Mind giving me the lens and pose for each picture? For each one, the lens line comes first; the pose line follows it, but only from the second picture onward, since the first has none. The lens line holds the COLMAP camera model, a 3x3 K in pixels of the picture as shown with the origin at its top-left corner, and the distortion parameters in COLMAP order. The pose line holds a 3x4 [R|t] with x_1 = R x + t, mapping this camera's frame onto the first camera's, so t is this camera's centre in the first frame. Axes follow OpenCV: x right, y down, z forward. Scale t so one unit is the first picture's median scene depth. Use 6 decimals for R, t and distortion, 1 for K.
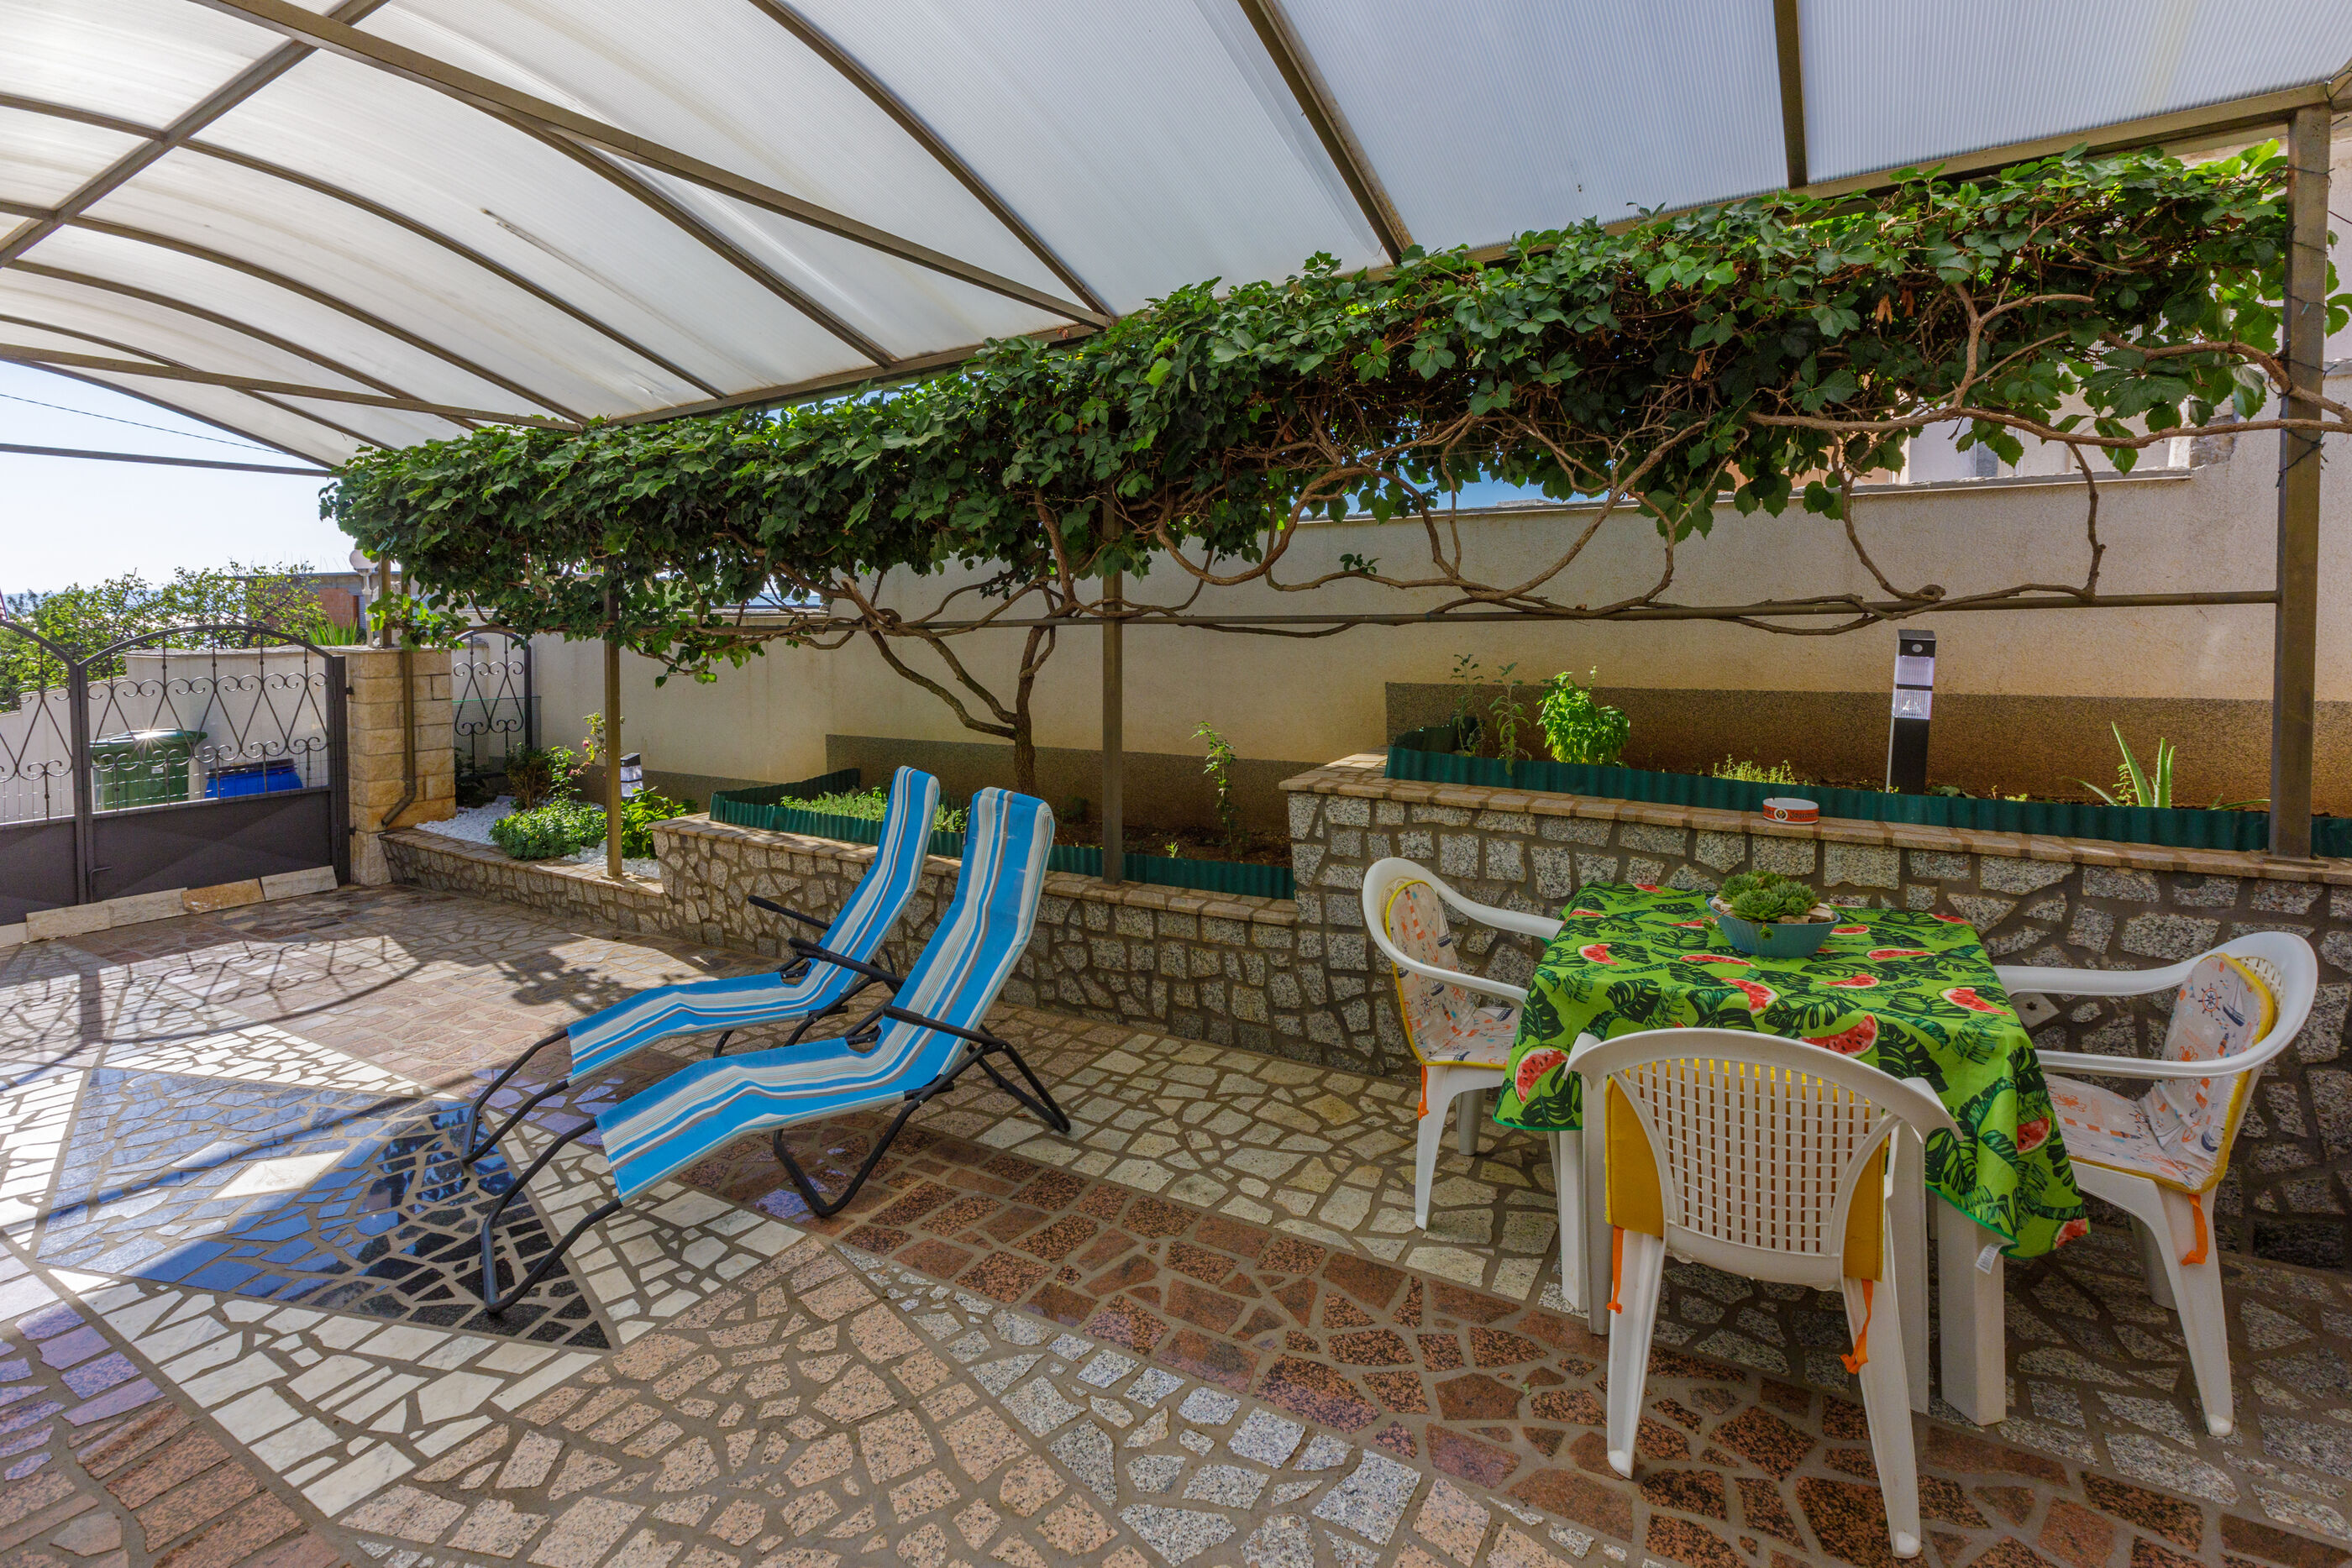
lens RADIAL K [[1078.8, 0, 1184.9], [0, 1078.8, 643.1], [0, 0, 1]] dist [0.001656, -0.000400]
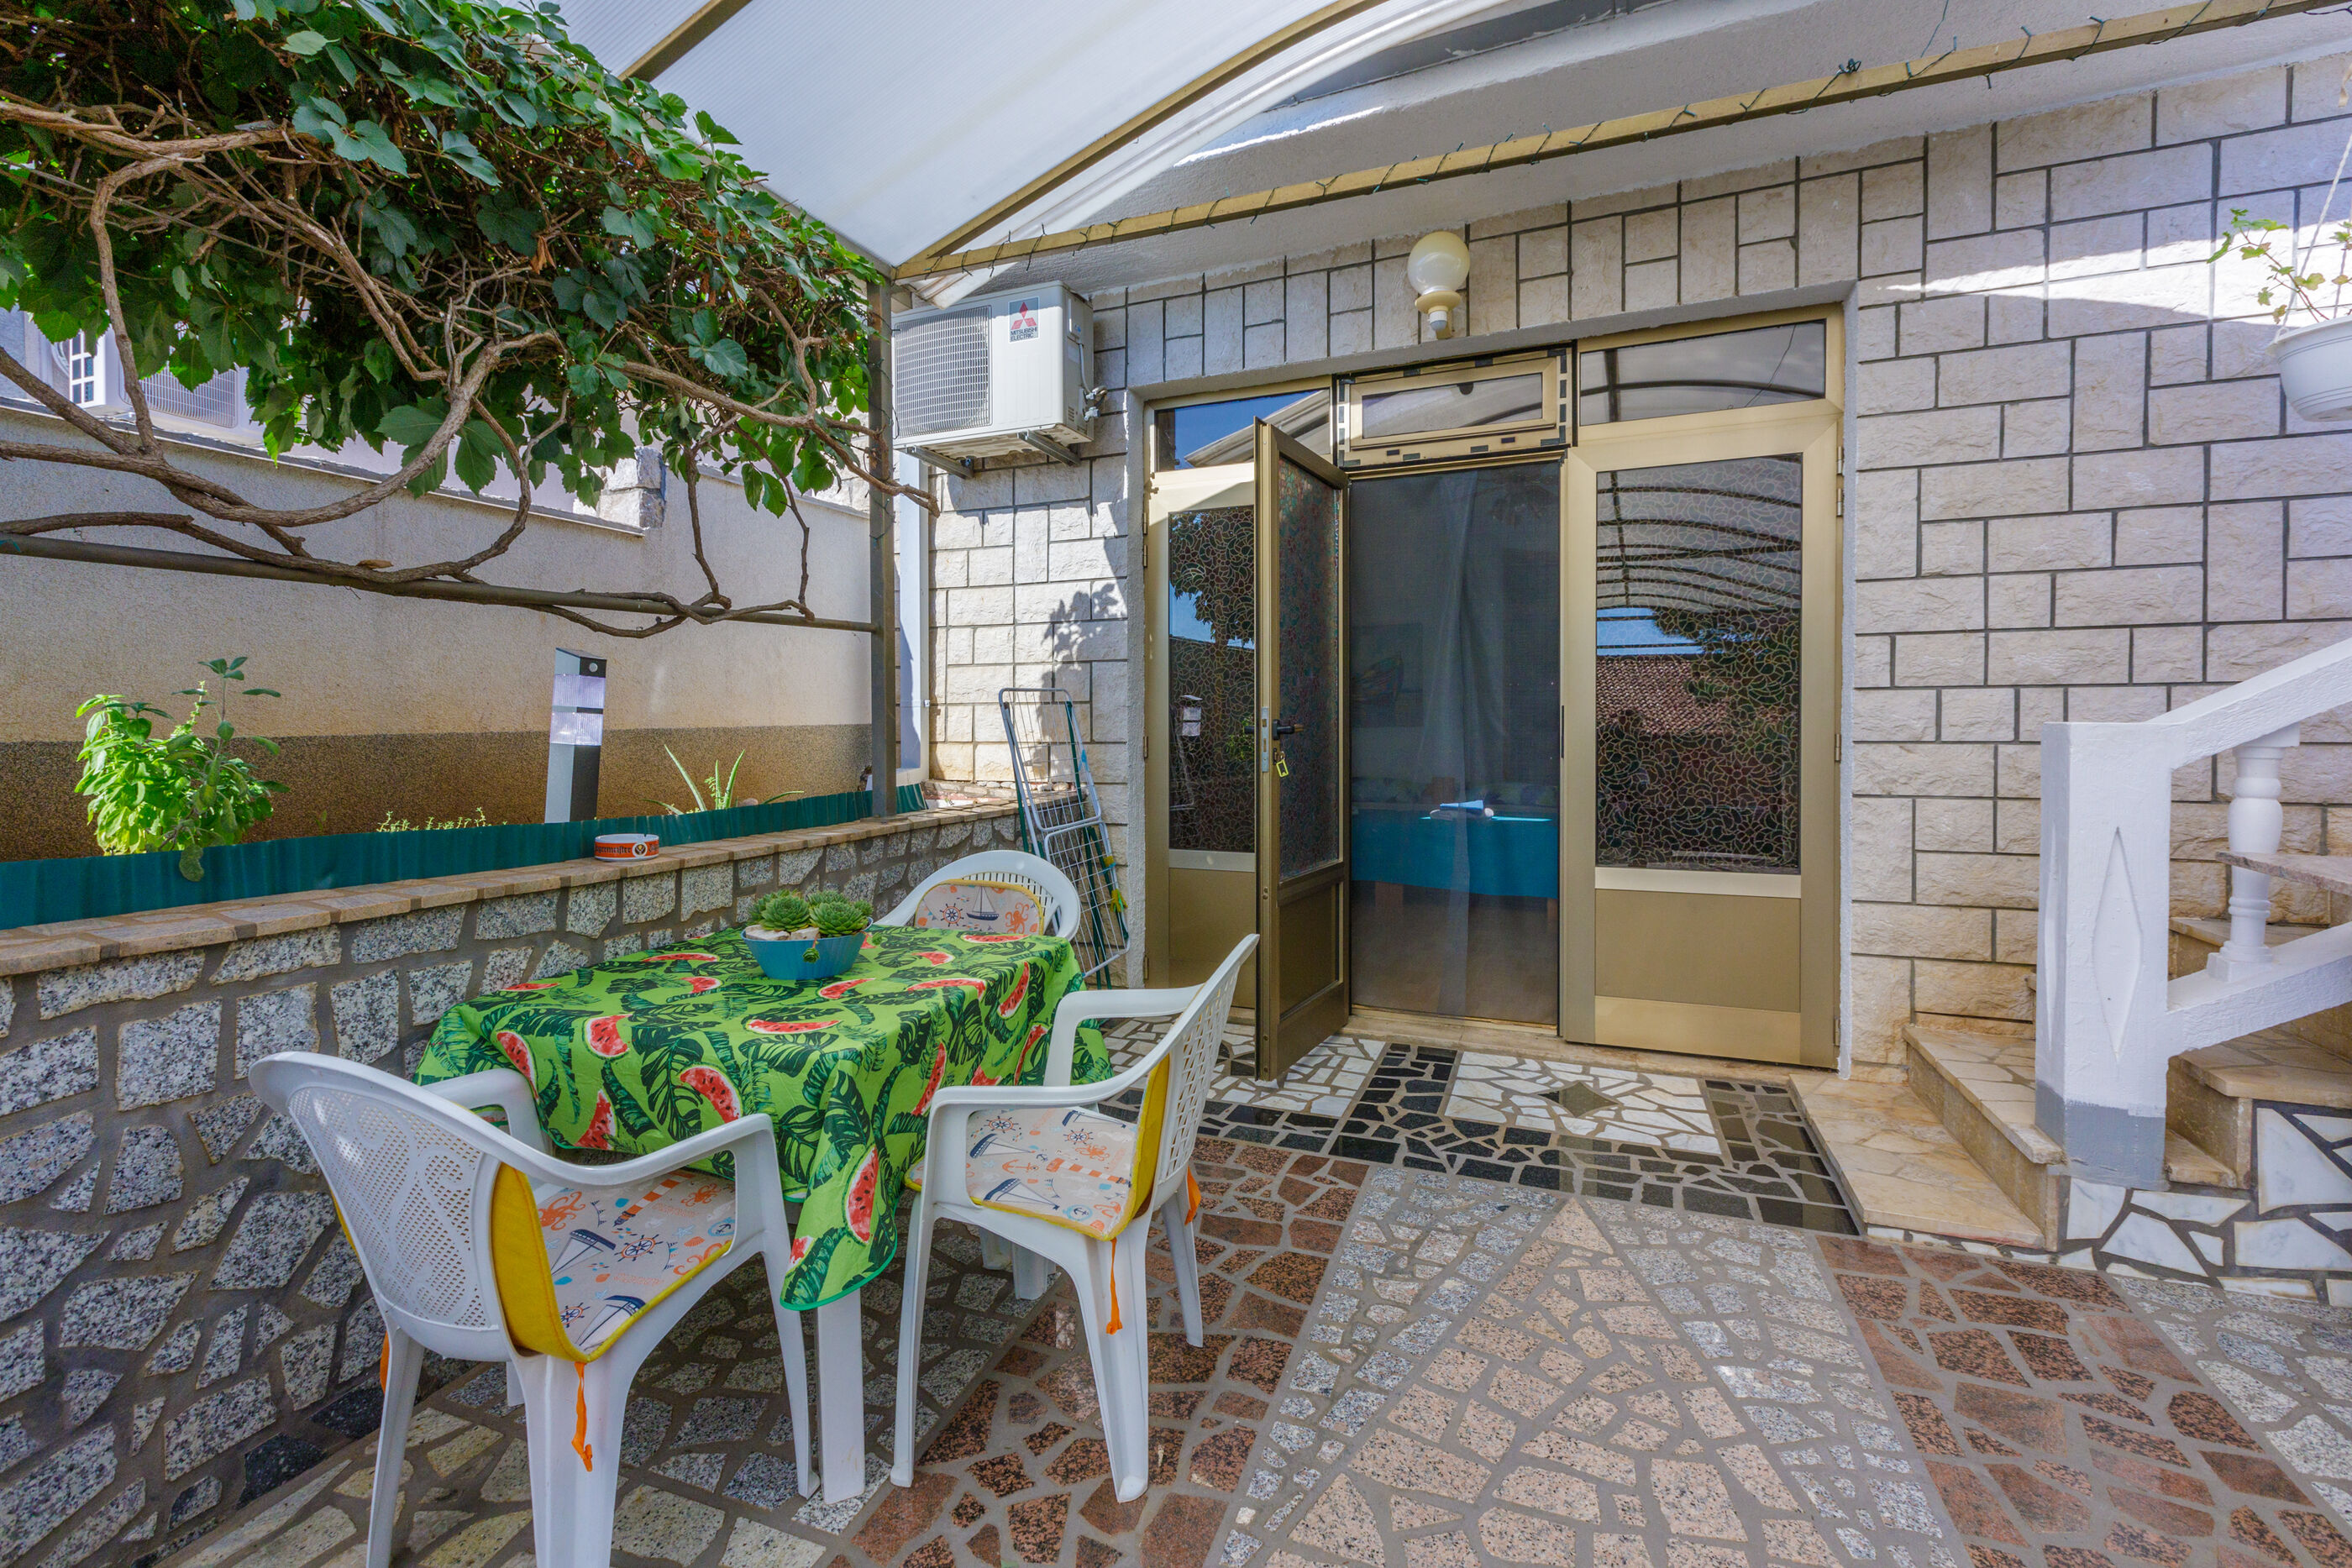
lens RADIAL K [[1078.8, 0, 1163.4], [0, 1078.8, 753.4], [0, 0, 1]] dist [0.001656, -0.000400]
pose [[-0.180337, -0.015577, 0.983482, -0.351321], [0.039614, 0.998948, 0.023086, 0.086309], [-0.982807, 0.043122, -0.179530, 0.792283]]
